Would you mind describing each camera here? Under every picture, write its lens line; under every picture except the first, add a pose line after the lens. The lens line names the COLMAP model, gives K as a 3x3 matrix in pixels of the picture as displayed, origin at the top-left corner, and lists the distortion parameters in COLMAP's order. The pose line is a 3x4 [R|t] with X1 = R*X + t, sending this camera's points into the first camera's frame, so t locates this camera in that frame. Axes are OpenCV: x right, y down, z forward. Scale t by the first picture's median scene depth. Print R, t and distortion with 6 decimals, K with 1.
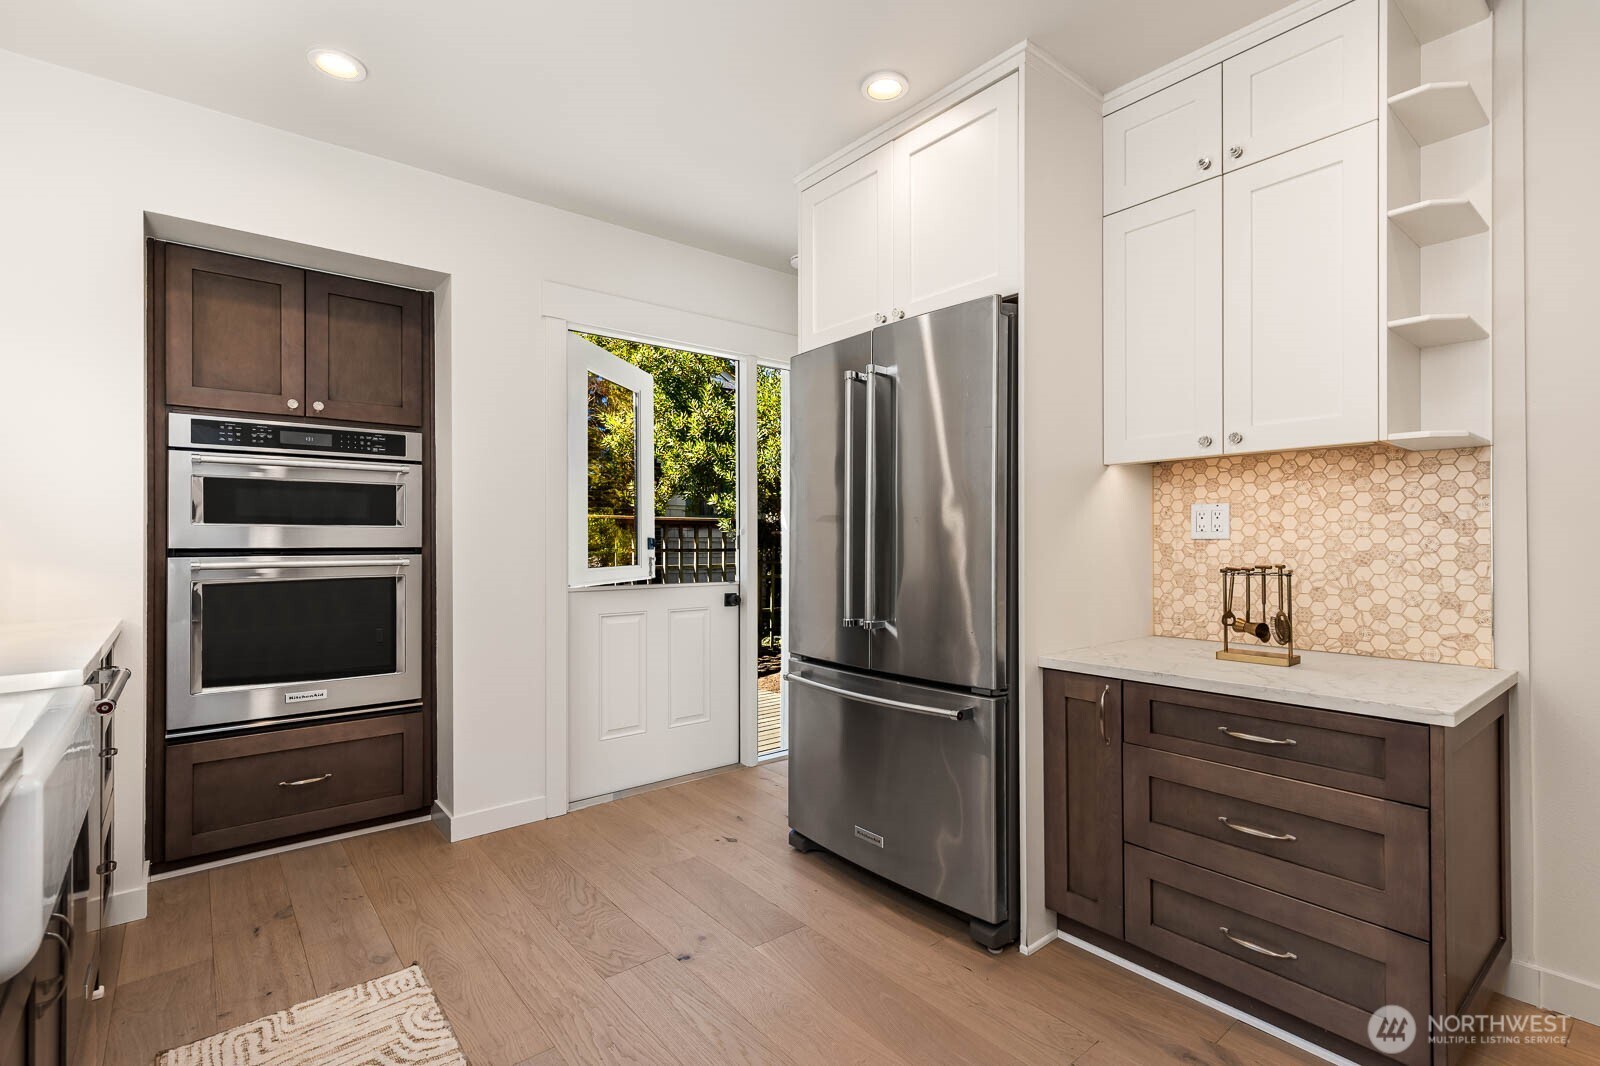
lens RADIAL K [[727.1, 0, 810.2], [0, 727.1, 536.5], [0, 0, 1]] dist [0.010035, -0.000889]
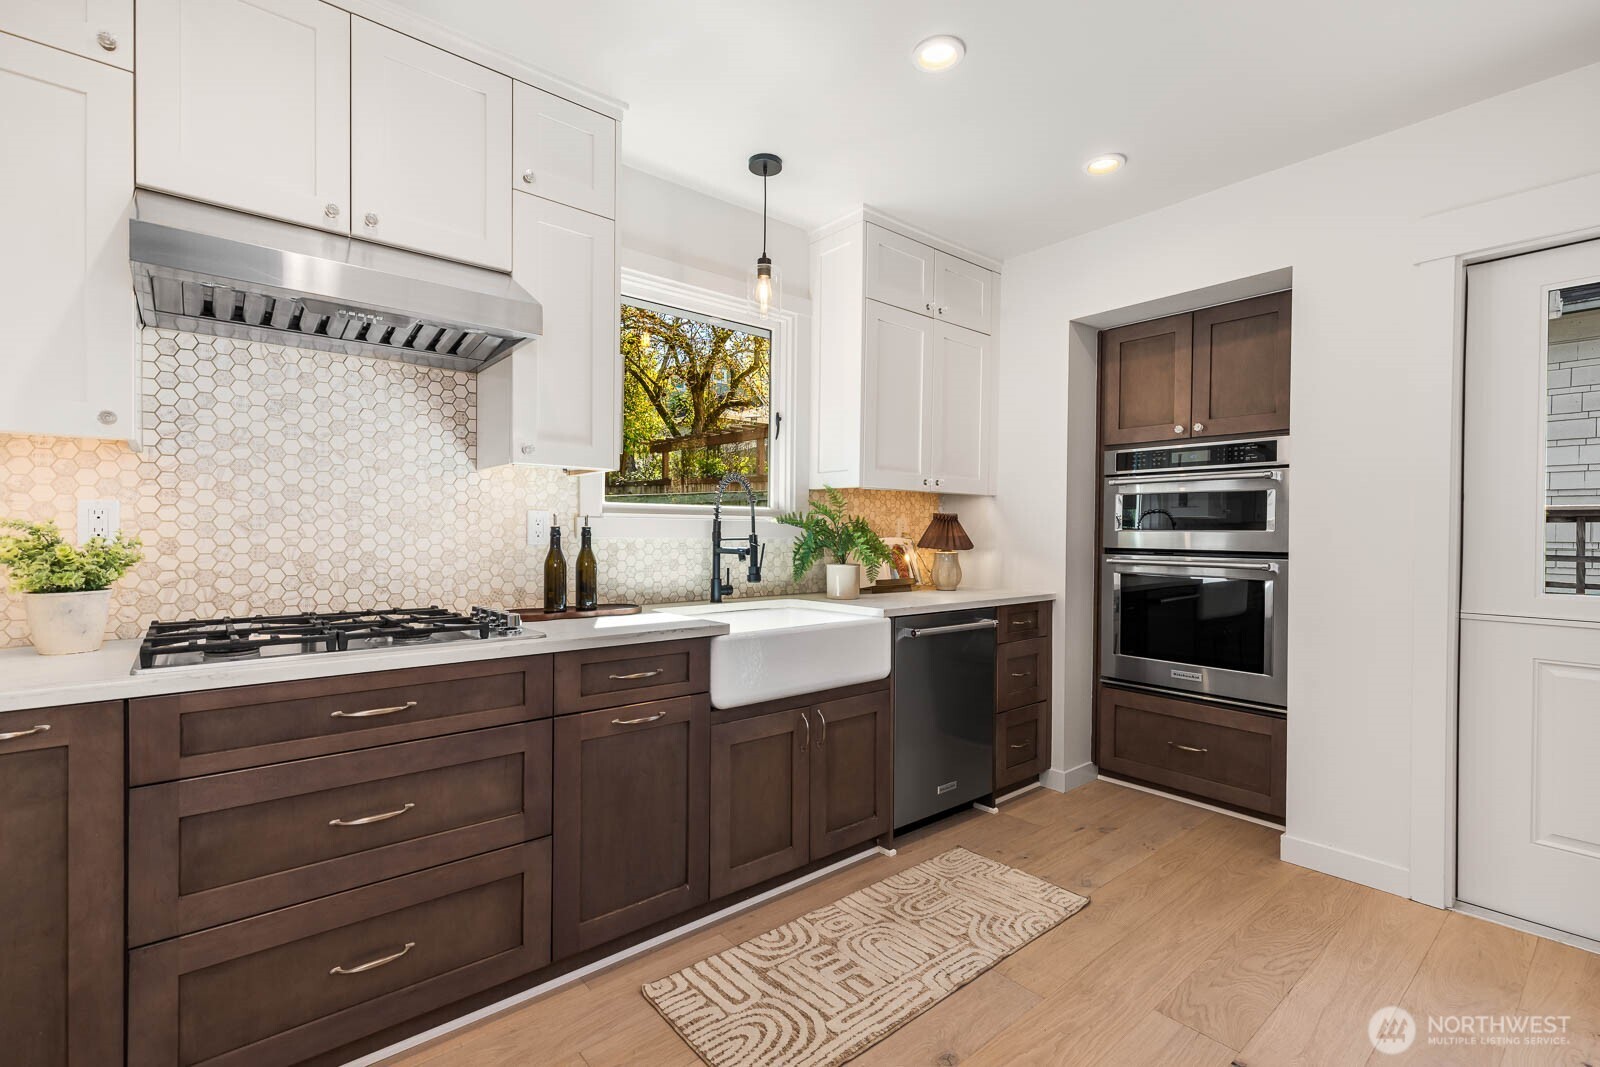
lens RADIAL K [[724.9, 0, 821.5], [0, 724.9, 533.8], [0, 0, 1]] dist [0.008674, -0.002301]
pose [[0.030223, 0.006908, -0.999519, 0.501638], [-0.002252, 0.999974, 0.006843, -0.017936], [0.999541, 0.002045, 0.030238, 0.410646]]
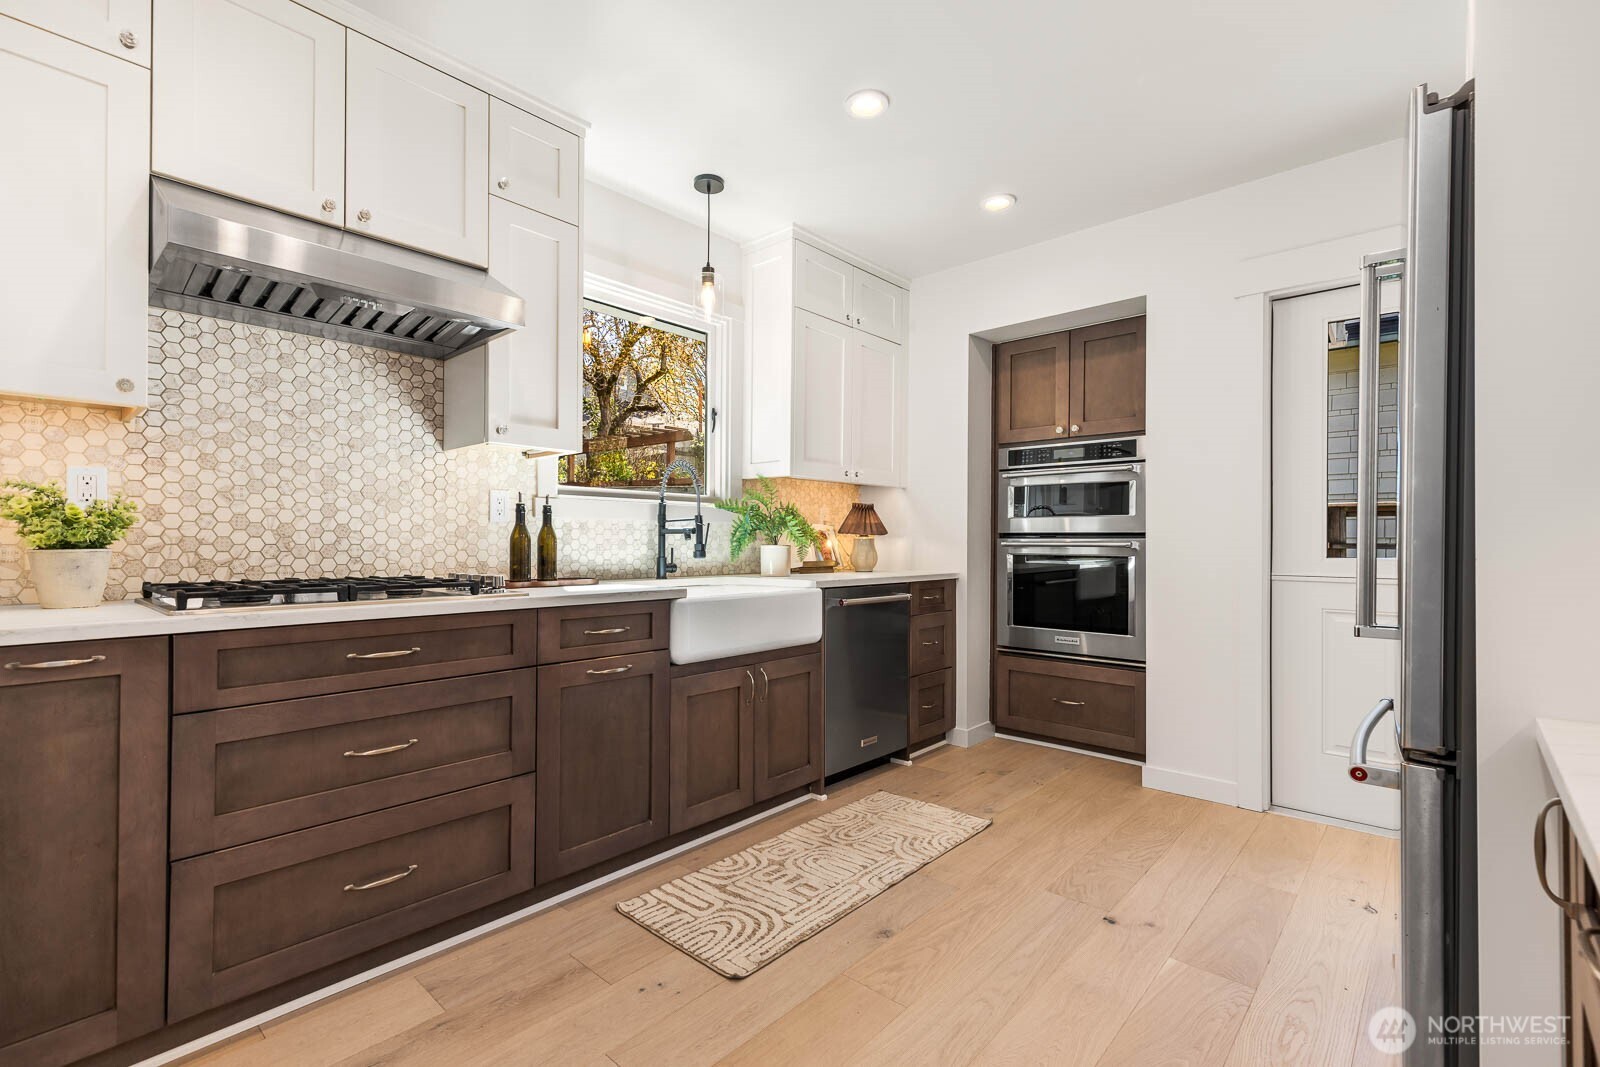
lens RADIAL K [[724.9, 0, 826.6], [0, 724.9, 535.3], [0, 0, 1]] dist [0.008674, -0.002301]
pose [[0.175302, -0.005422, -0.984500, 0.627332], [0.002048, 0.999985, -0.005143, 0.028626], [0.984513, -0.001115, 0.175311, 0.342993]]
